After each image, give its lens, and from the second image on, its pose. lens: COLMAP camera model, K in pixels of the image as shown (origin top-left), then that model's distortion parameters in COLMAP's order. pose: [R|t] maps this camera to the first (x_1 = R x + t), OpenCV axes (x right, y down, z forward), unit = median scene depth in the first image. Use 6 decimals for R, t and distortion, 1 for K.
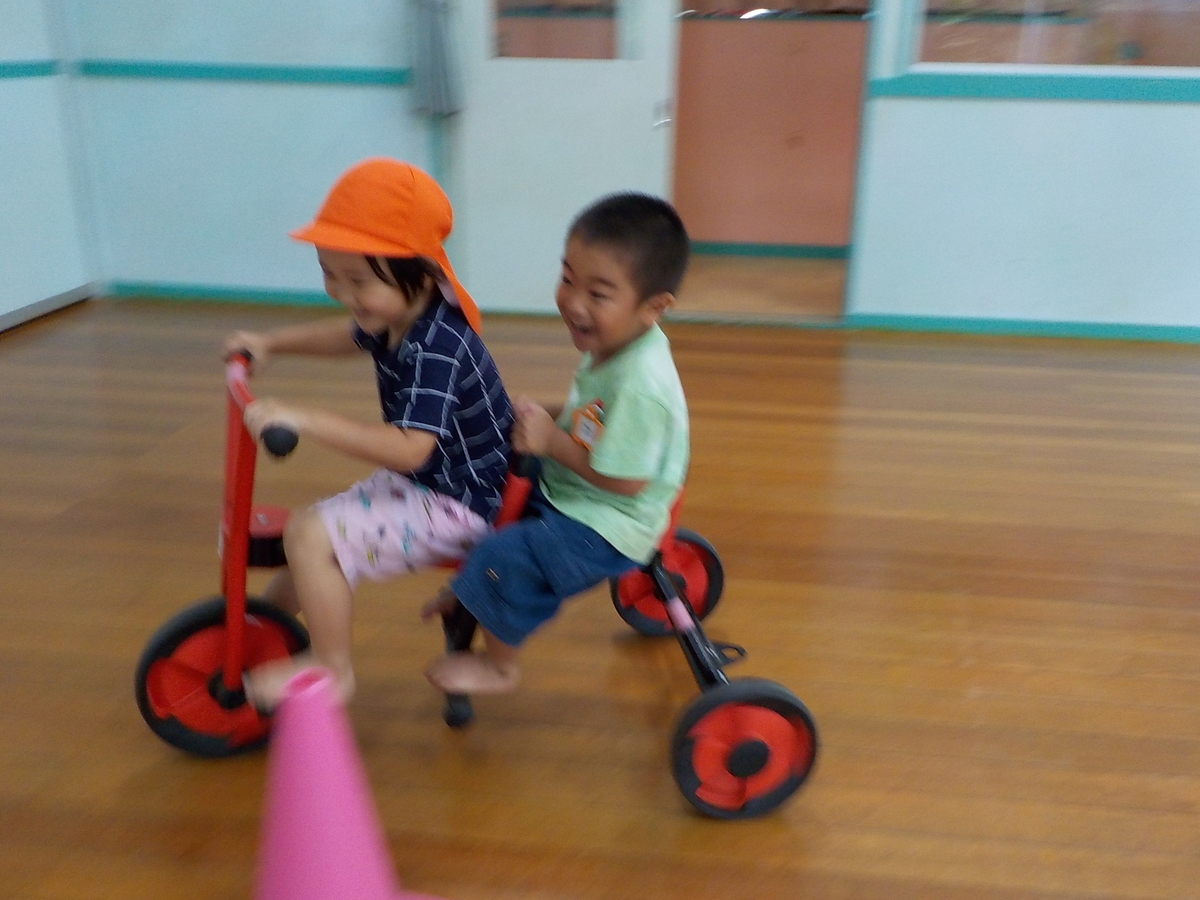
lens RADIAL K [[1291.8, 0, 597.5], [0, 1291.8, 448.5], [0, 0, 1]] dist [0.124561, 0.000000]
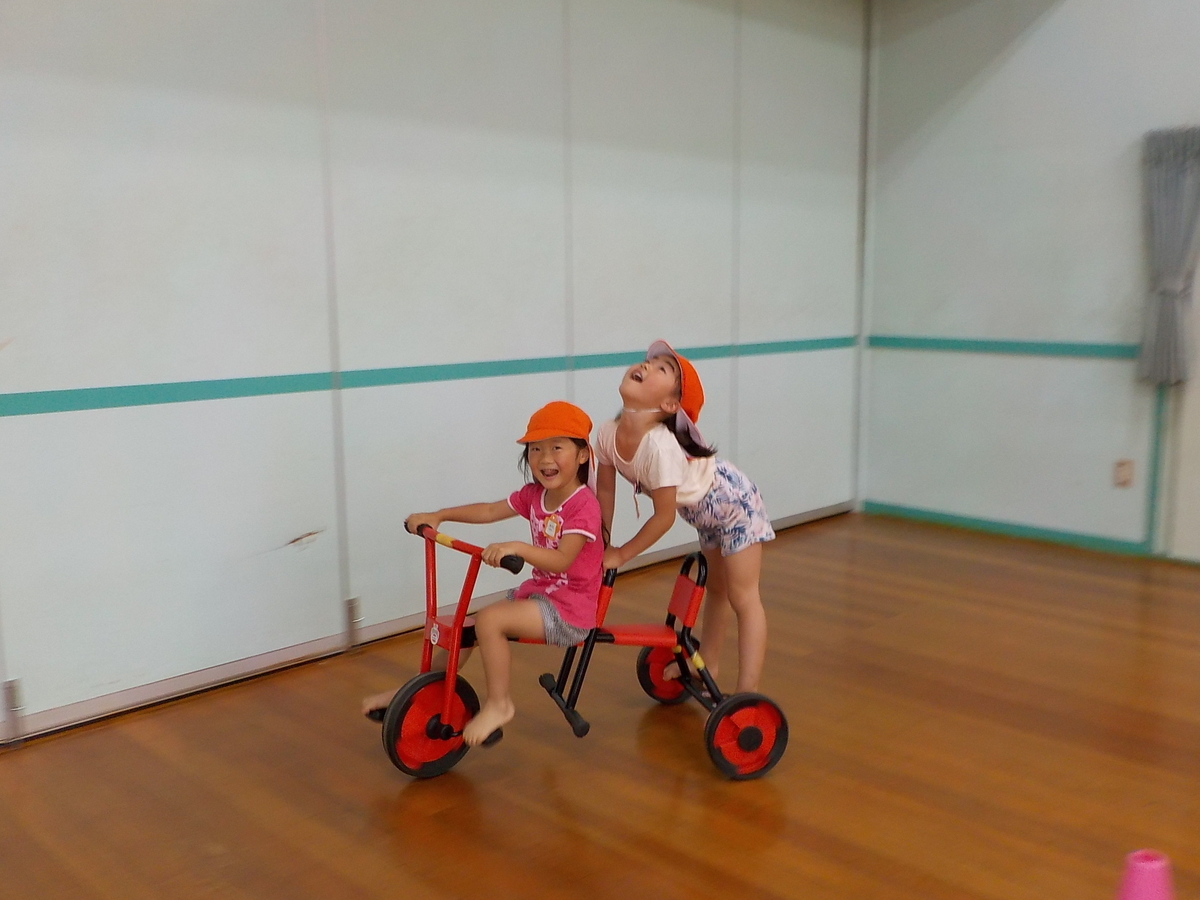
lens RADIAL K [[1119.7, 0, 595.7], [0, 1119.7, 447.6], [0, 0, 1]] dist [0.020775, 0.000000]
pose [[0.806697, 0.083250, -0.585072, 0.052767], [-0.188989, 0.974379, -0.121933, 0.005280], [0.559931, 0.208936, 0.801762, -0.028461]]
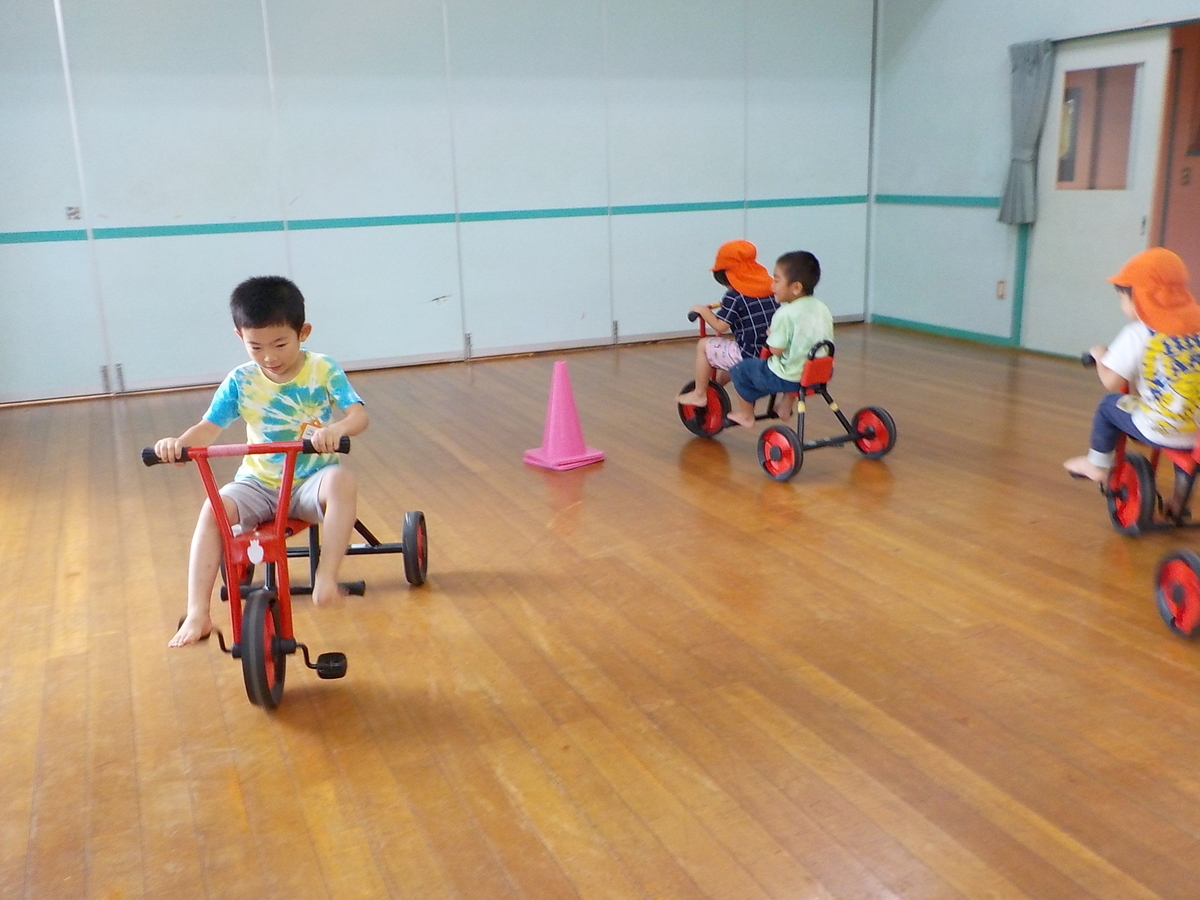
lens RADIAL K [[1119.7, 0, 595.8], [0, 1119.7, 456.0], [0, 0, 1]] dist [0.020775, 0.000000]
pose [[0.529105, 0.198942, -0.824906, 0.784530], [-0.250956, 0.965329, 0.071842, 0.049766], [0.810598, 0.169003, 0.560686, -0.147400]]
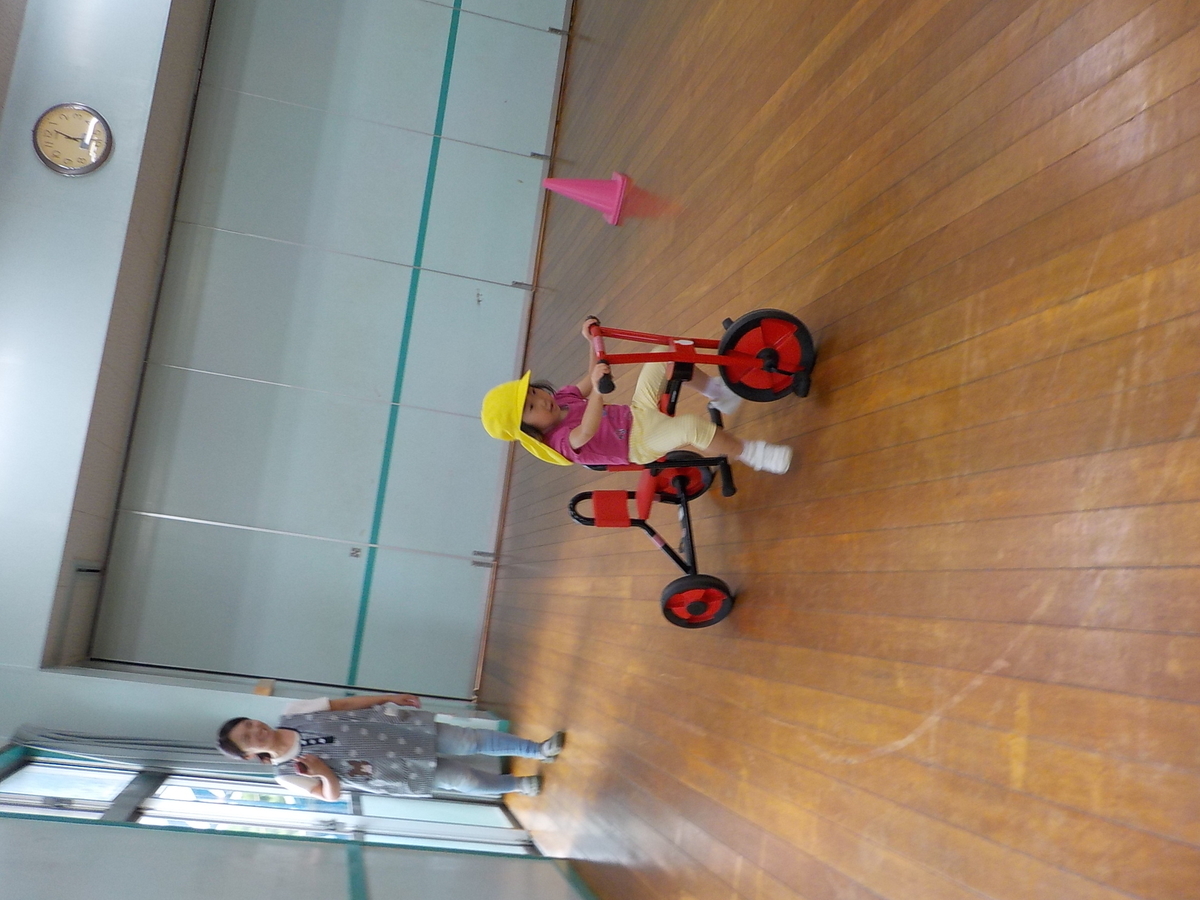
lens RADIAL K [[1119.7, 0, 595.4], [0, 1119.7, 455.5], [0, 0, 1]] dist [0.020775, 0.000000]
pose [[0.250601, -0.250866, -0.935022, 1.041302], [0.880415, 0.460701, 0.112360, 0.082954], [0.402578, -0.851364, 0.336318, -0.247516]]
